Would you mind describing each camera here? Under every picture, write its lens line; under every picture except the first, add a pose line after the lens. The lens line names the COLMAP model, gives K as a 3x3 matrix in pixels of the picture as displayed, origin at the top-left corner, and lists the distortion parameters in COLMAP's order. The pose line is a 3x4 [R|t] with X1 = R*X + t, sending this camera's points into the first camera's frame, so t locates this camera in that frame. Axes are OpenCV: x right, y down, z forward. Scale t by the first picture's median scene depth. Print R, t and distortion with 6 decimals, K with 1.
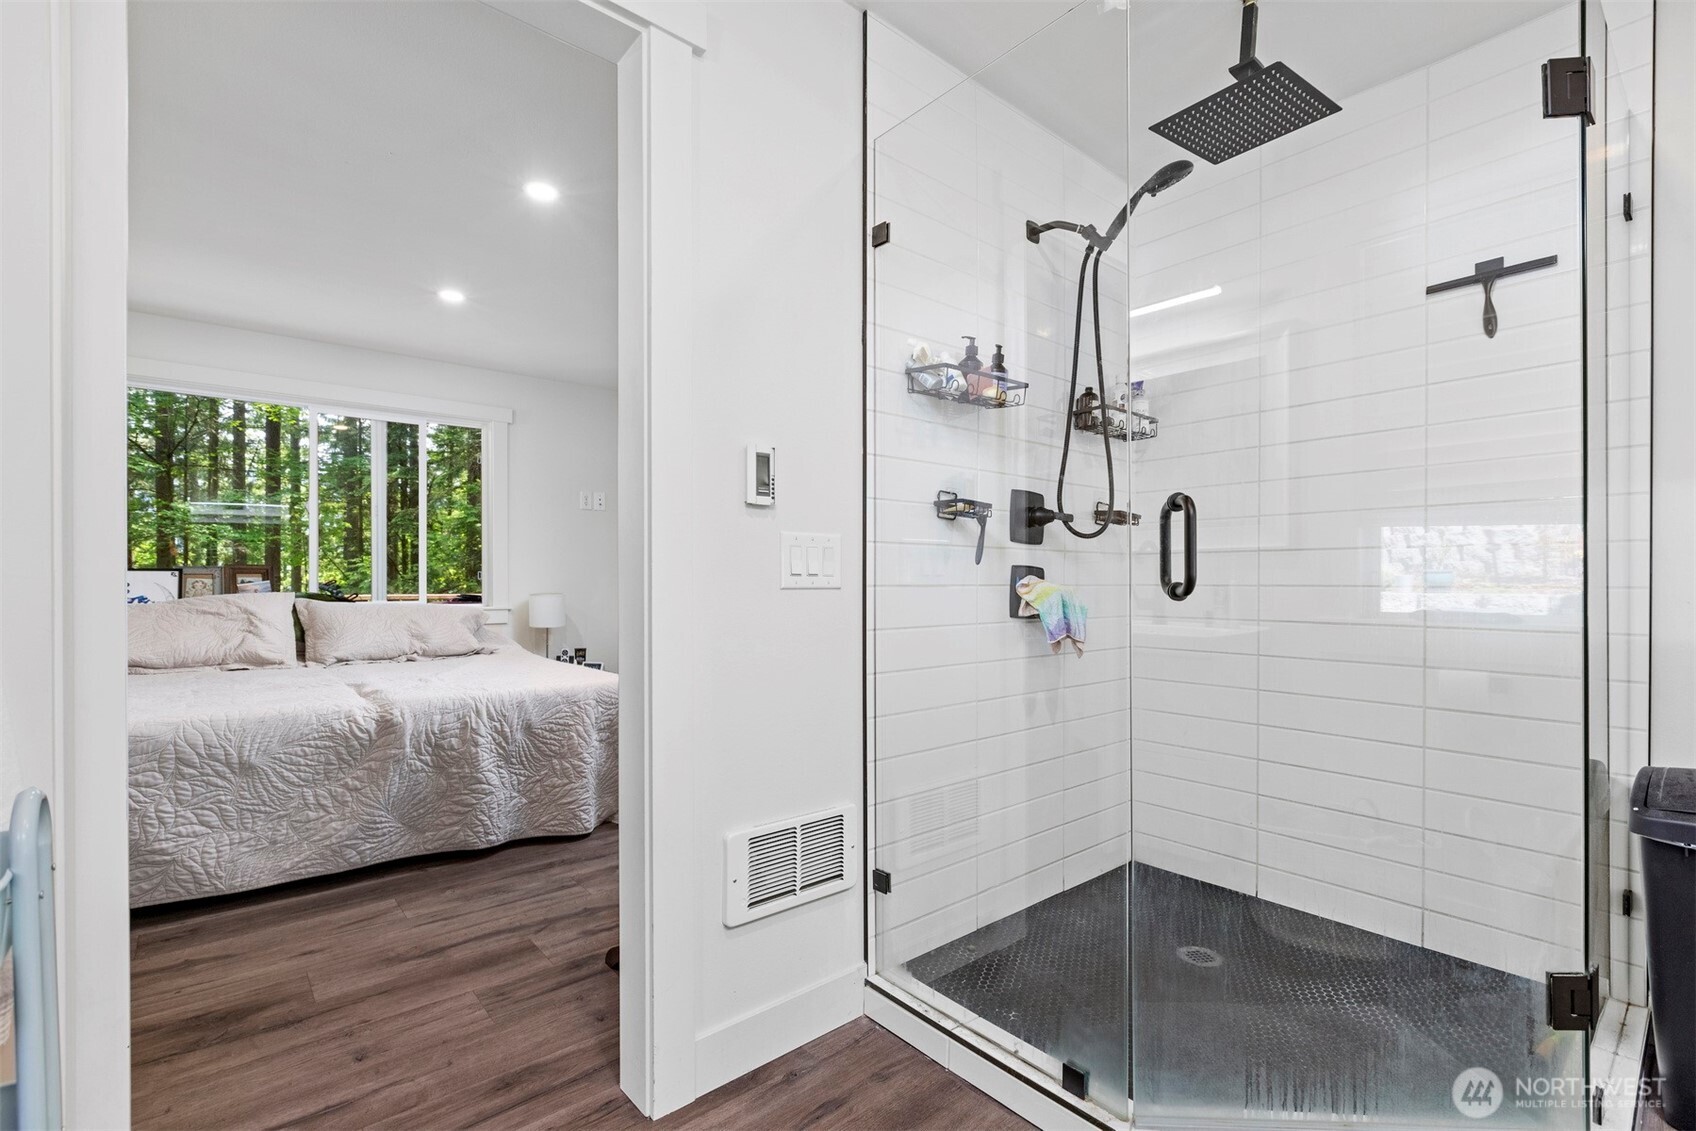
lens RADIAL K [[753.4, 0, 848.0], [0, 753.4, 565.5], [0, 0, 1]] dist [0.000819, 0.000005]
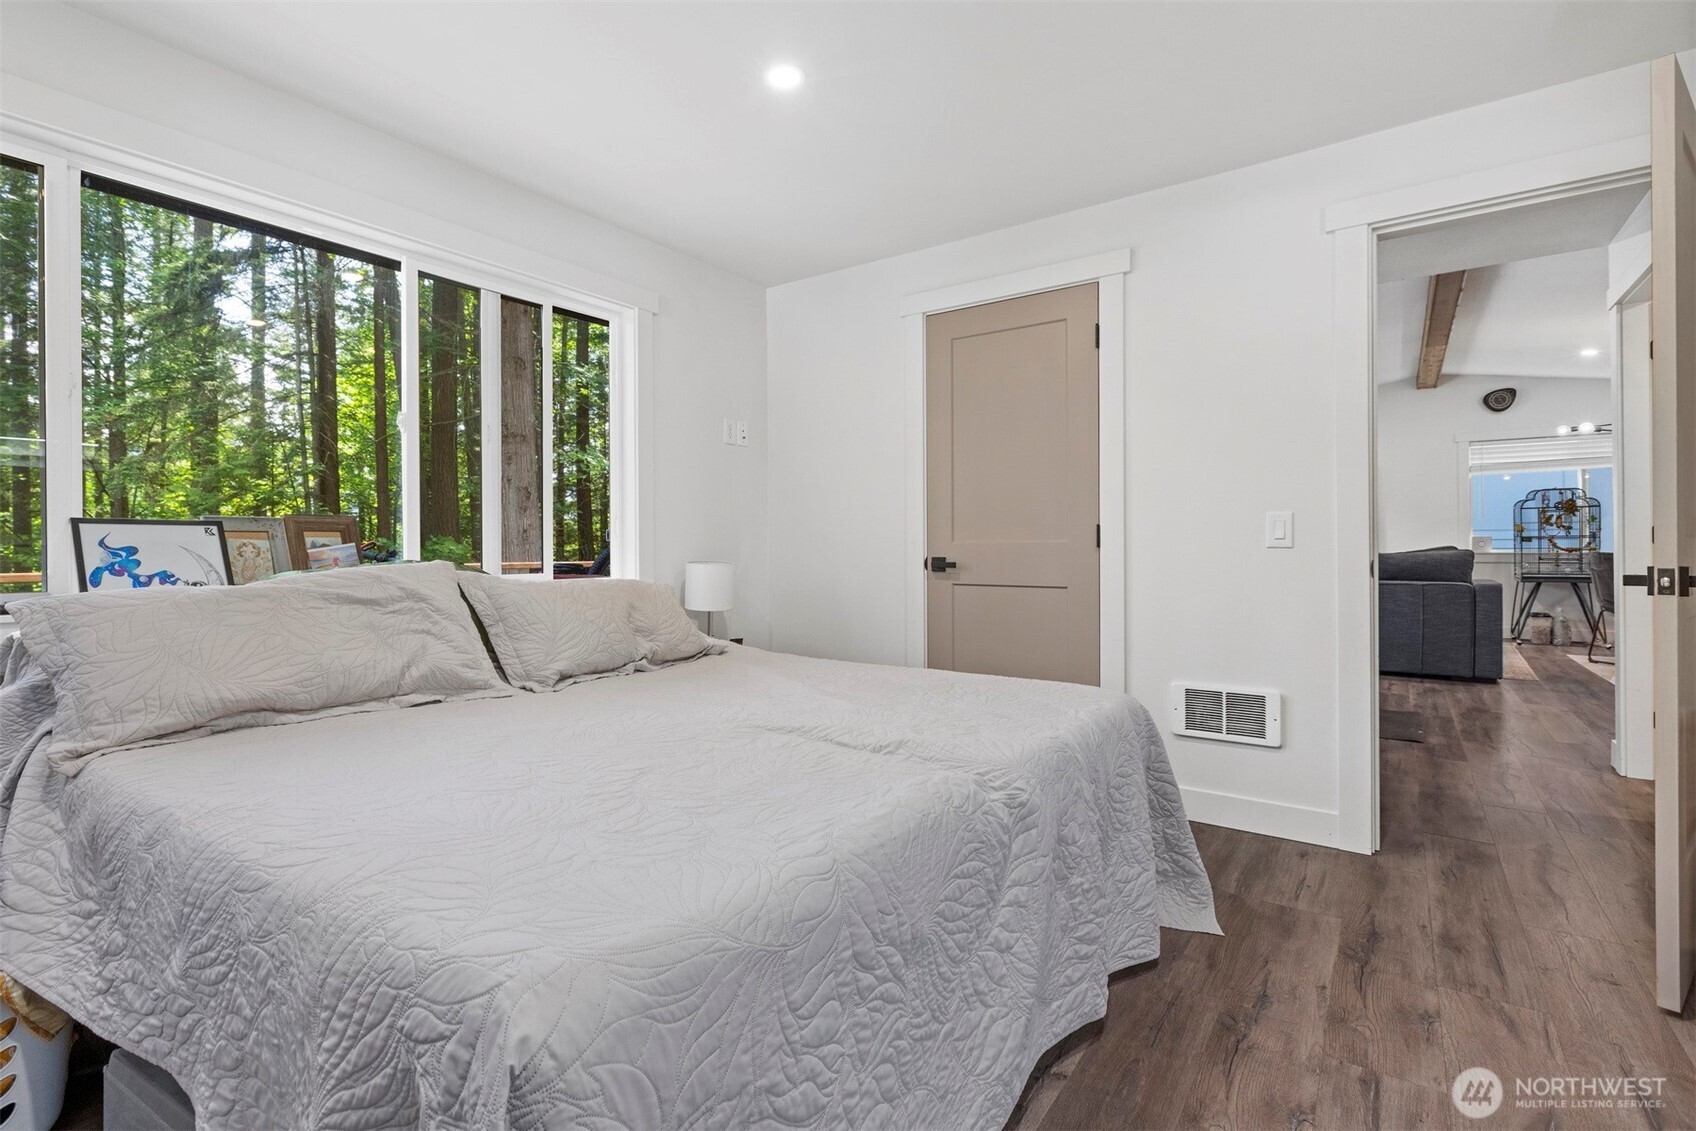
lens RADIAL K [[801.6, 0, 844.9], [0, 801.6, 529.6], [0, 0, 1]] dist [-0.000992, -0.000151]
pose [[0.974933, -0.000238, 0.222497, -0.635681], [0.000678, 0.999998, -0.001899, 0.013253], [-0.222496, 0.002002, 0.974932, 0.363199]]
